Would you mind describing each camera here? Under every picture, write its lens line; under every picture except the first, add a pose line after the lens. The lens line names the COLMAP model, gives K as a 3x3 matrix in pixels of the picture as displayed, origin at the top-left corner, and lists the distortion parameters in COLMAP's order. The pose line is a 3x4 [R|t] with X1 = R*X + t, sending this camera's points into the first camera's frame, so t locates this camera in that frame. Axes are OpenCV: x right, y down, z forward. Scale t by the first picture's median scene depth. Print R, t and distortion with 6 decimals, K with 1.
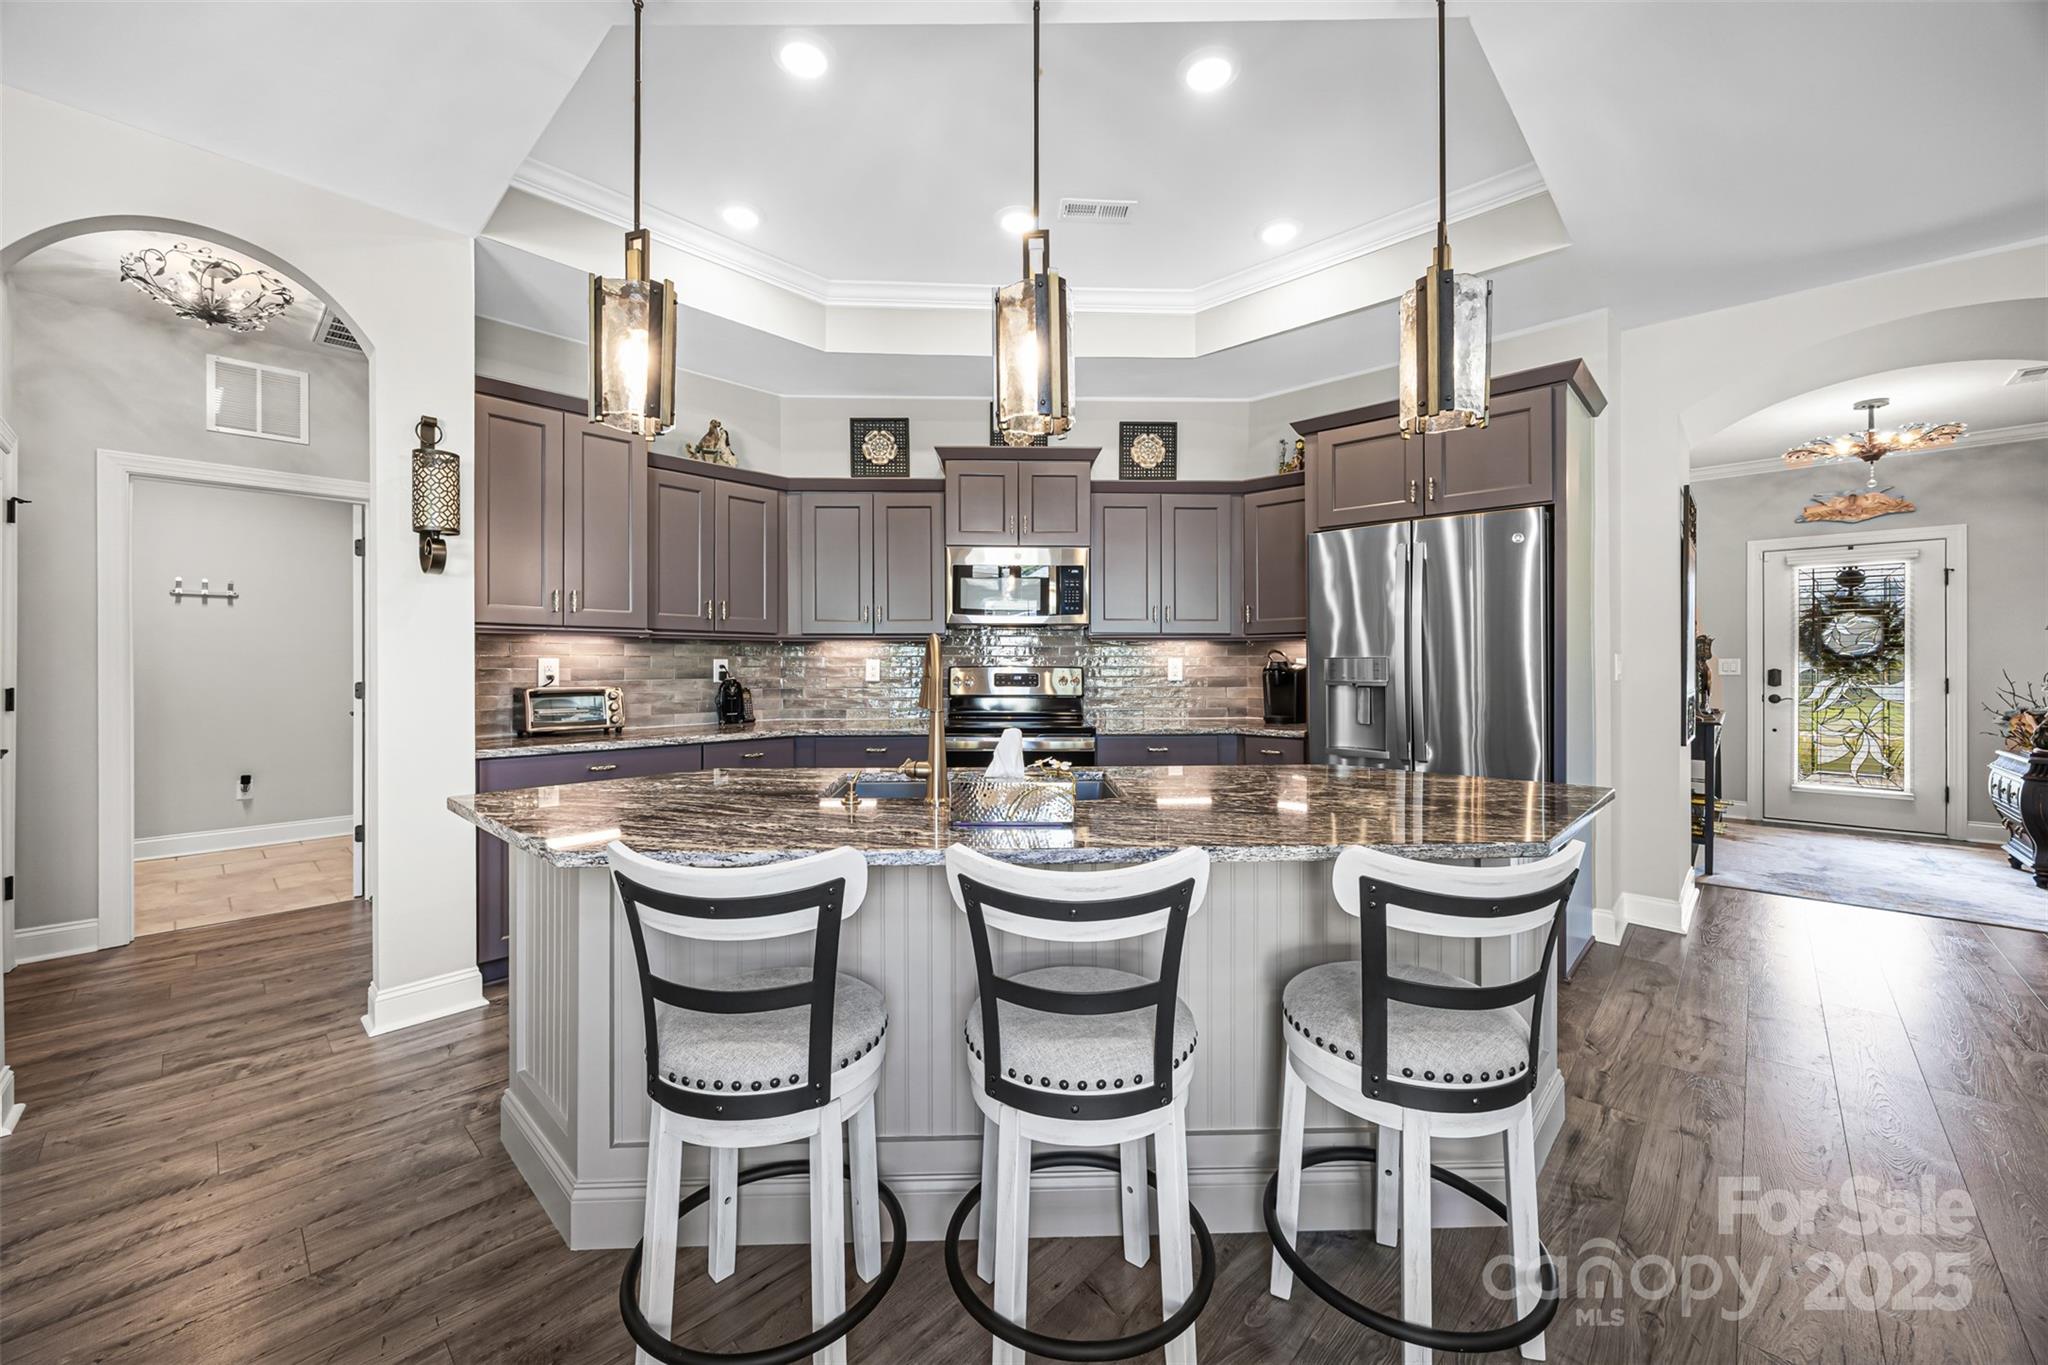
lens RADIAL K [[799.6, 0, 1018.1], [0, 799.6, 660.1], [0, 0, 1]] dist [0.000216, 0.000264]
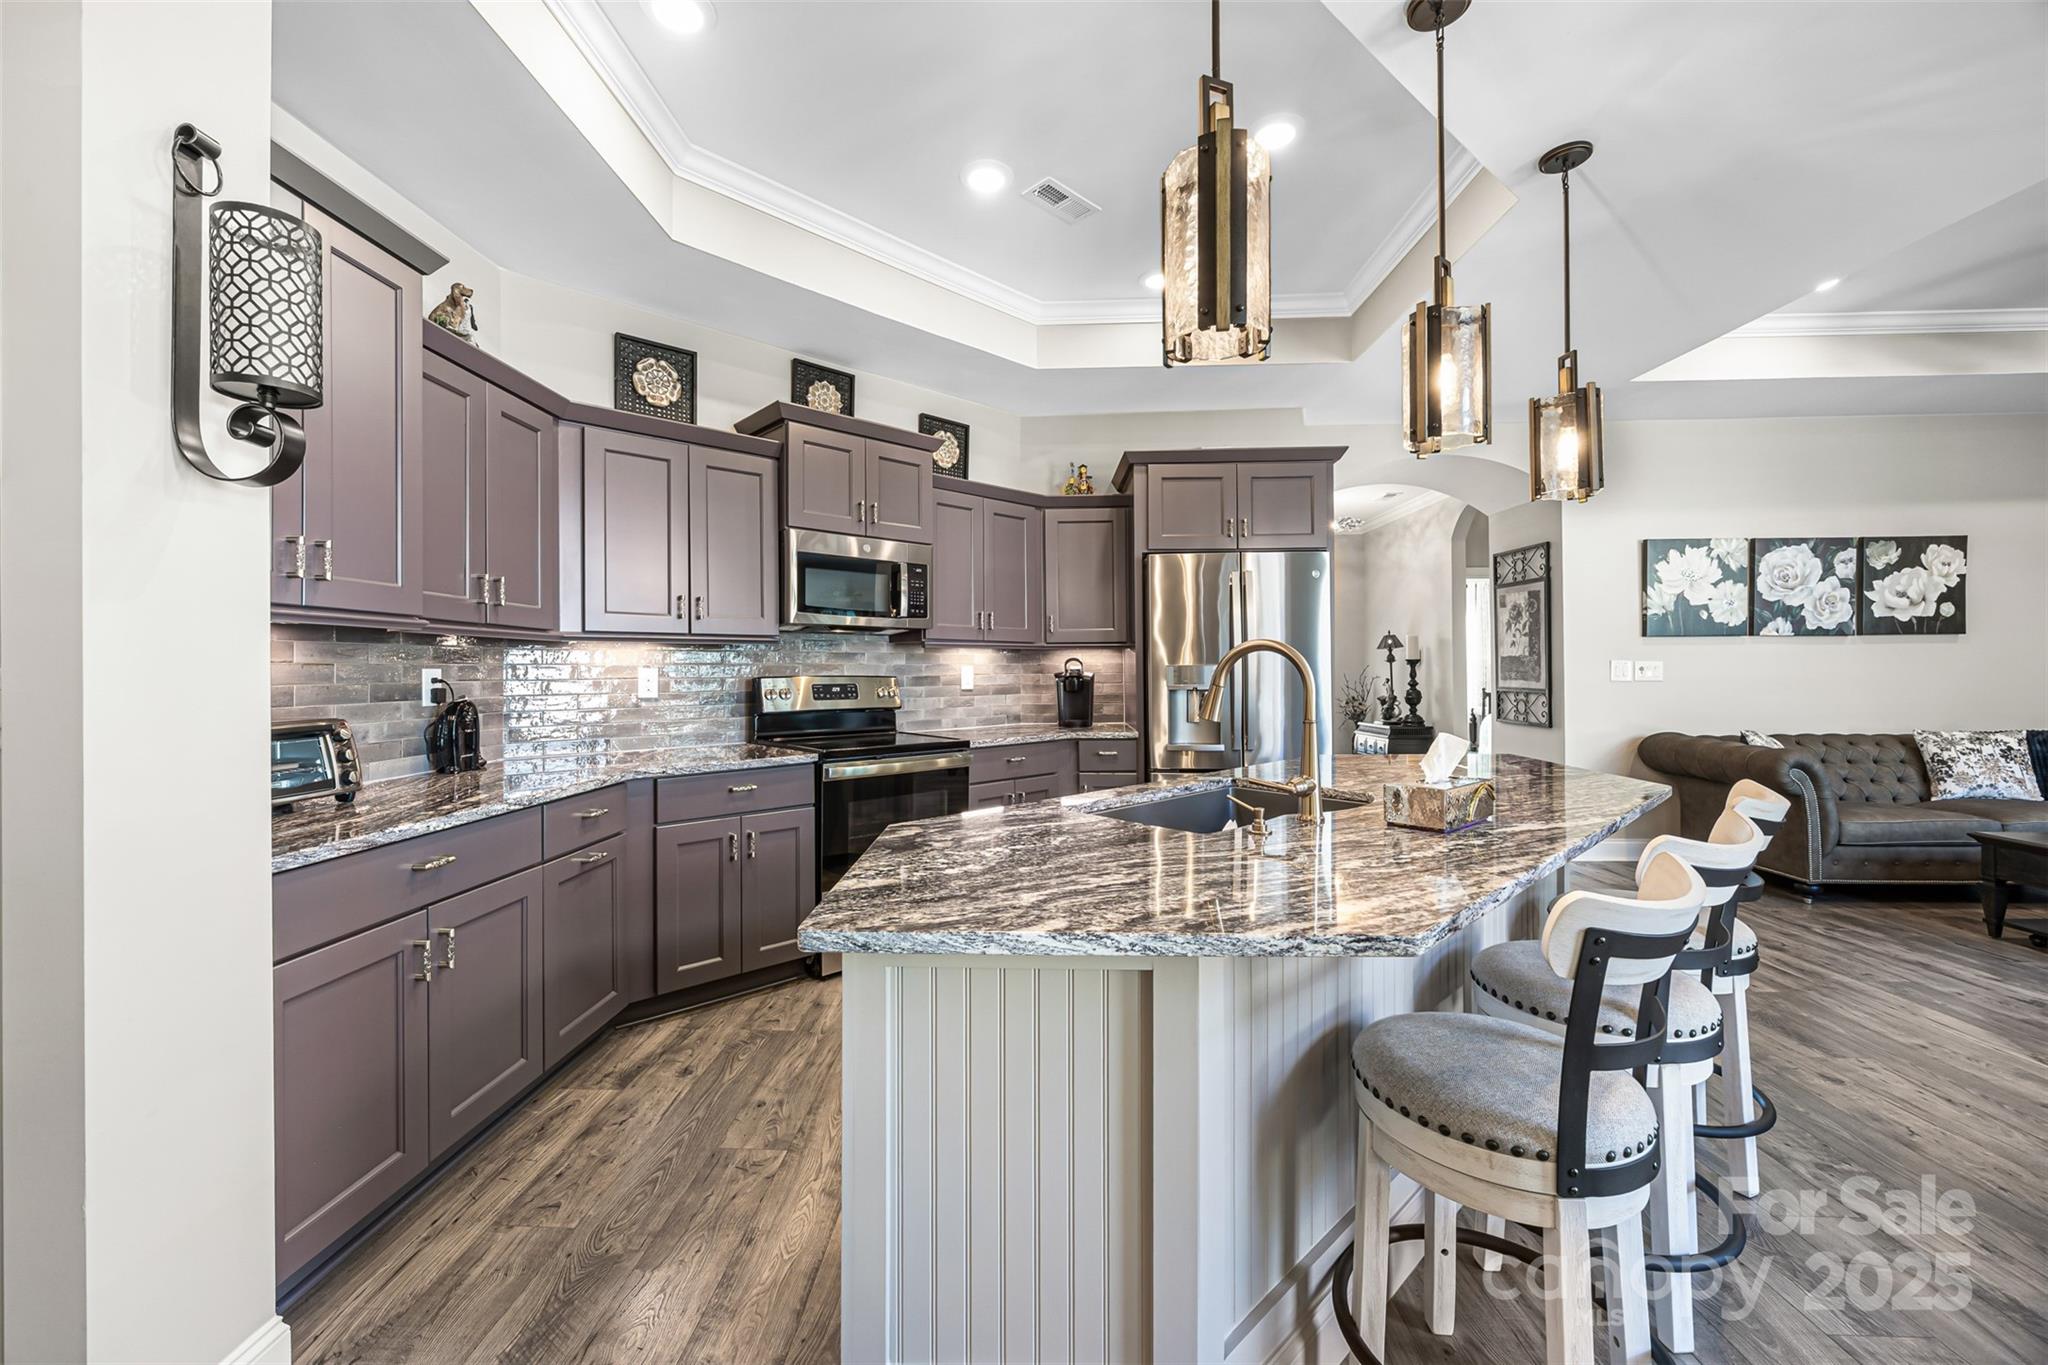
lens RADIAL K [[812.3, 0, 1006.5], [0, 812.3, 661.9], [0, 0, 1]] dist [-0.003619, 0.000157]
pose [[0.759258, 0.002666, 0.650784, -0.373961], [0.003544, 0.999960, -0.008232, 0.000470], [-0.650780, 0.008557, 0.759218, 0.197520]]
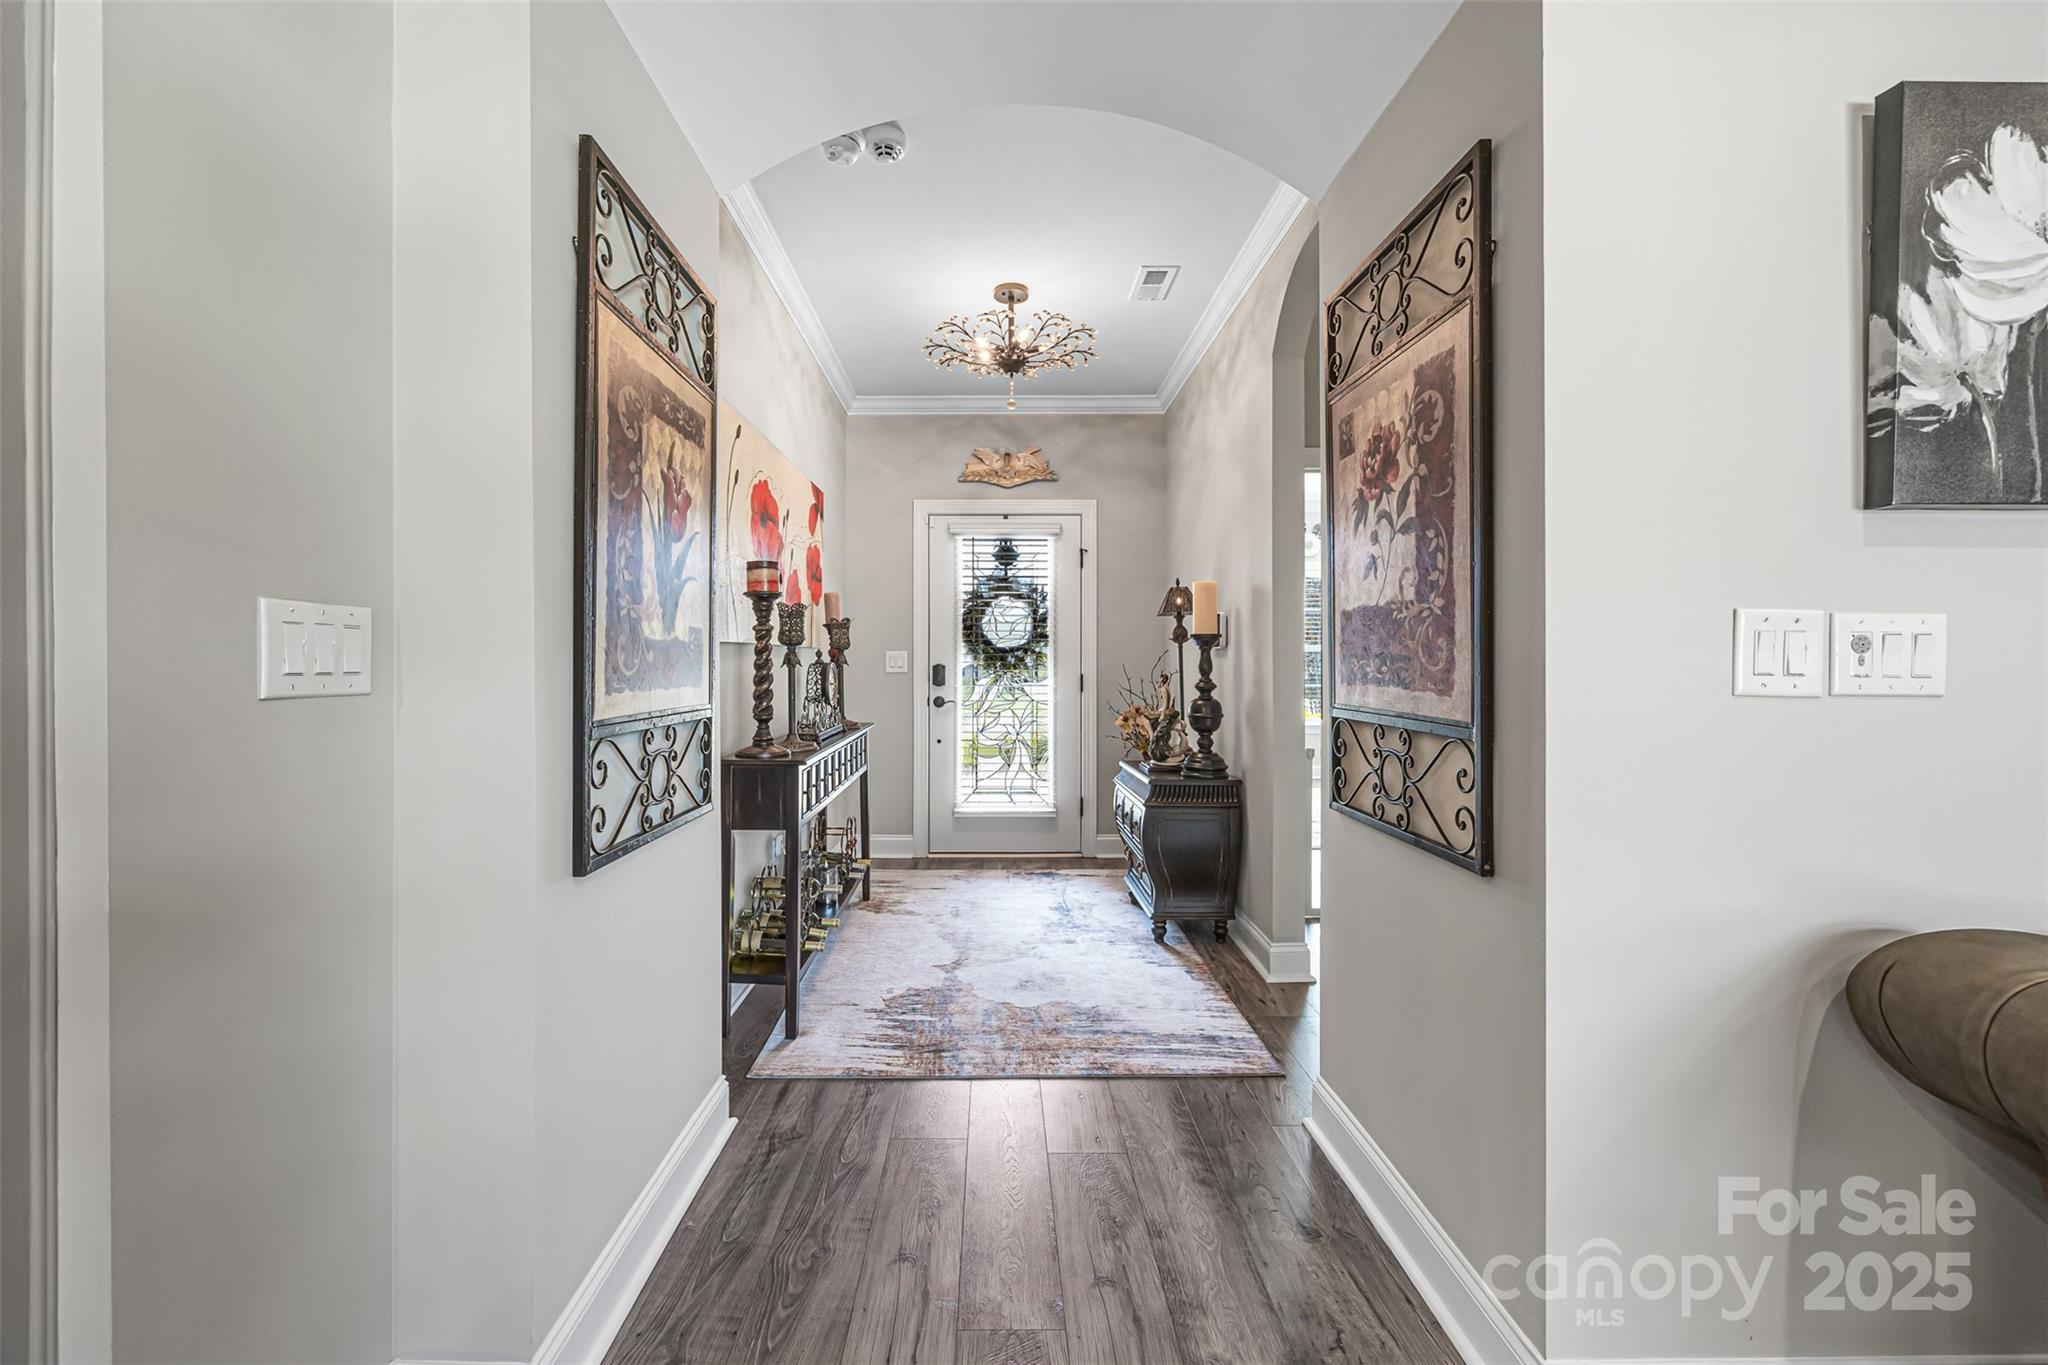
lens RADIAL K [[812.3, 0, 1006.5], [0, 812.3, 661.9], [0, 0, 1]] dist [-0.003619, 0.000157]
pose [[0.722916, 0.000016, 0.690935, 0.527962], [-0.001602, 0.999997, 0.001653, 0.008696], [-0.690934, -0.002302, 0.722915, 0.448629]]
